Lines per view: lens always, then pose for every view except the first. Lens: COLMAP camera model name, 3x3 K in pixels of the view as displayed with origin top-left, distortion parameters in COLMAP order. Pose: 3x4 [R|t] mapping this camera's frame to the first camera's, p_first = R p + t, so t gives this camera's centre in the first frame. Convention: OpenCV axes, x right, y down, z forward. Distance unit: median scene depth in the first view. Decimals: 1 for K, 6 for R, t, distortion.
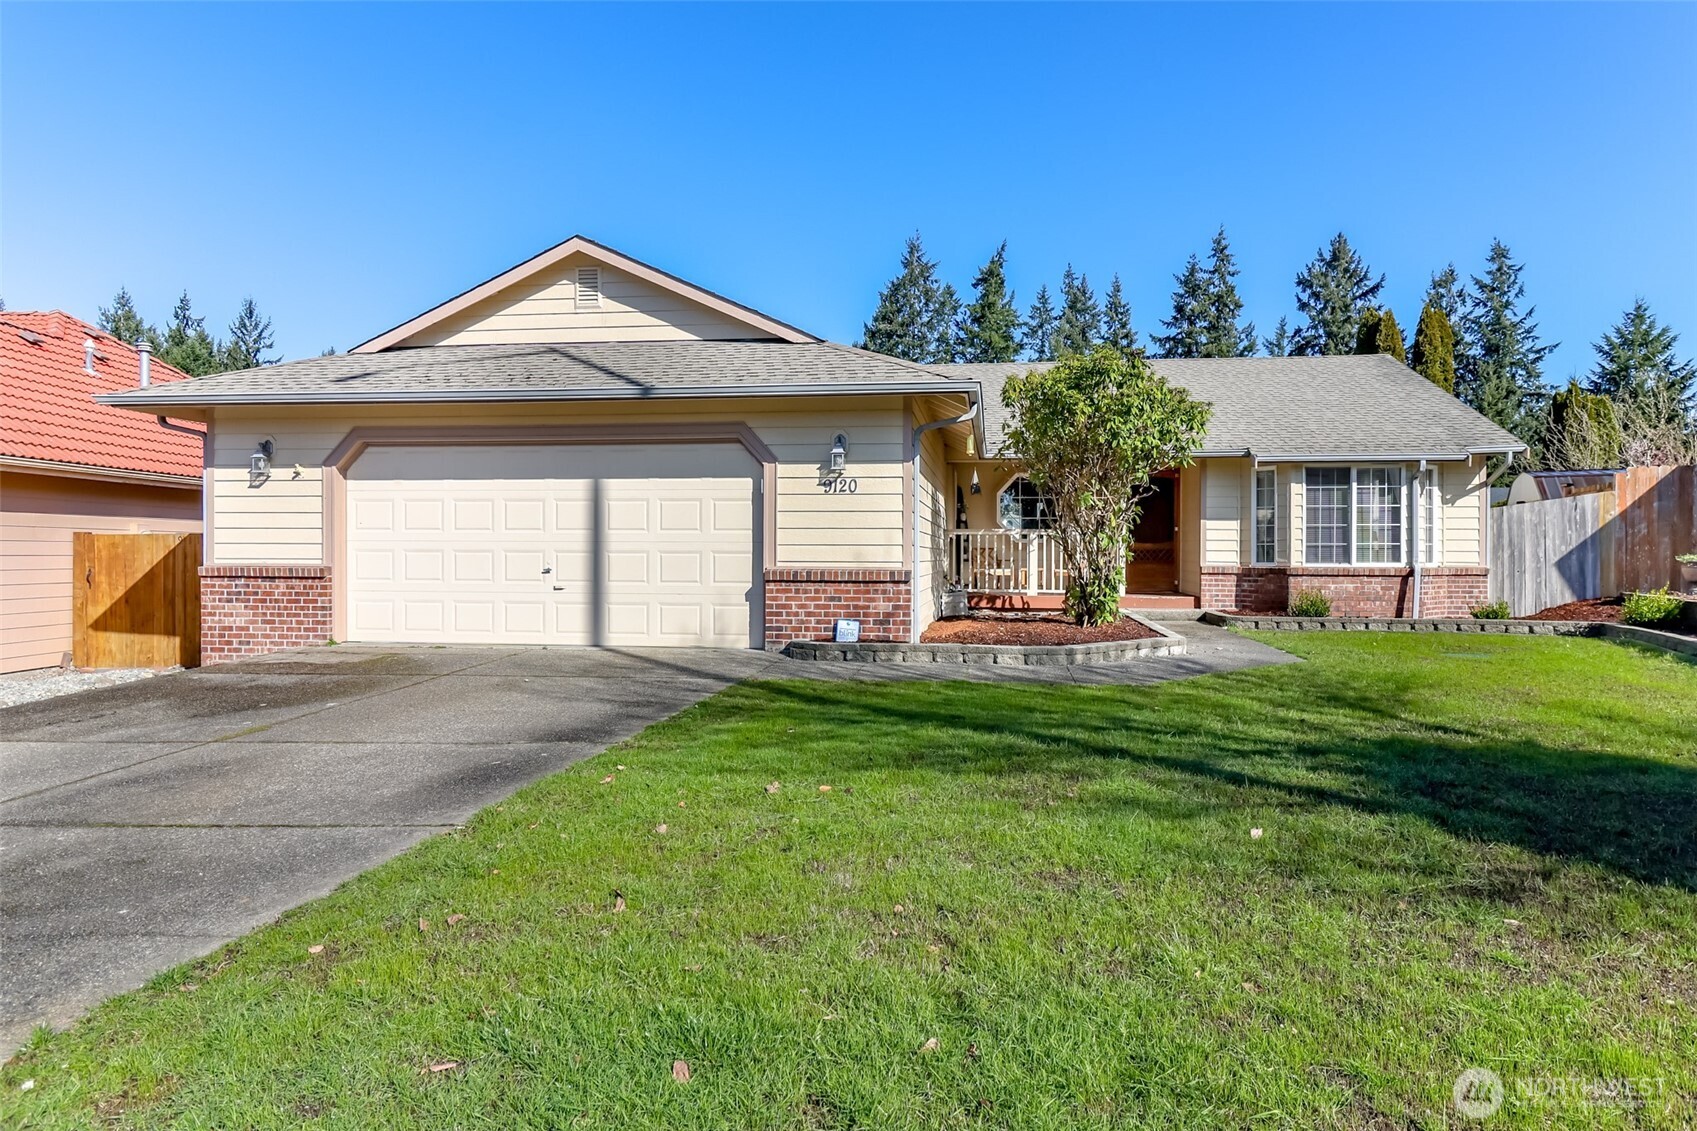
lens RADIAL K [[1025.9, 0, 846.7], [0, 1025.9, 560.1], [0, 0, 1]] dist [0.010107, 0.000640]
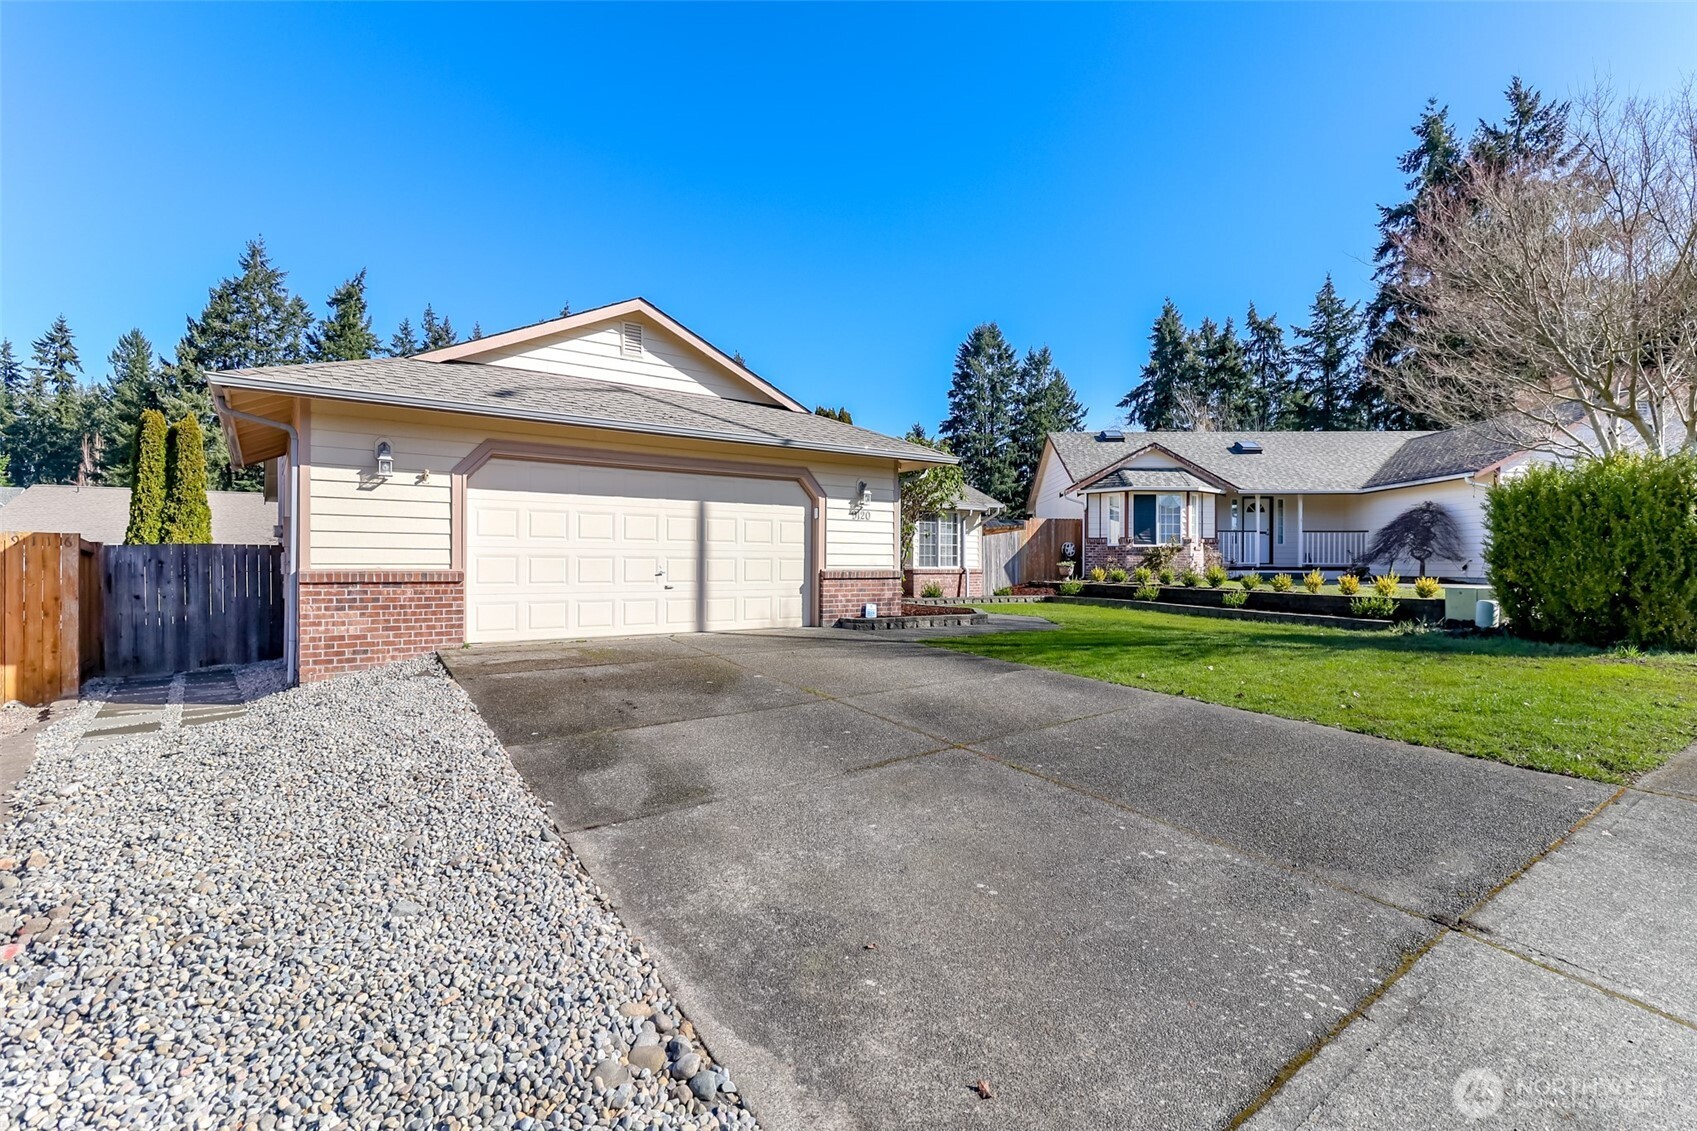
lens RADIAL K [[855.0, 0, 848.1], [0, 855.0, 565.5], [0, 0, 1]] dist [0.001670, 0.000173]
pose [[0.694861, -0.001882, 0.719142, -0.844453], [0.003422, 0.999994, -0.000689, 0.002238], [-0.719136, 0.002940, 0.694863, 0.124433]]
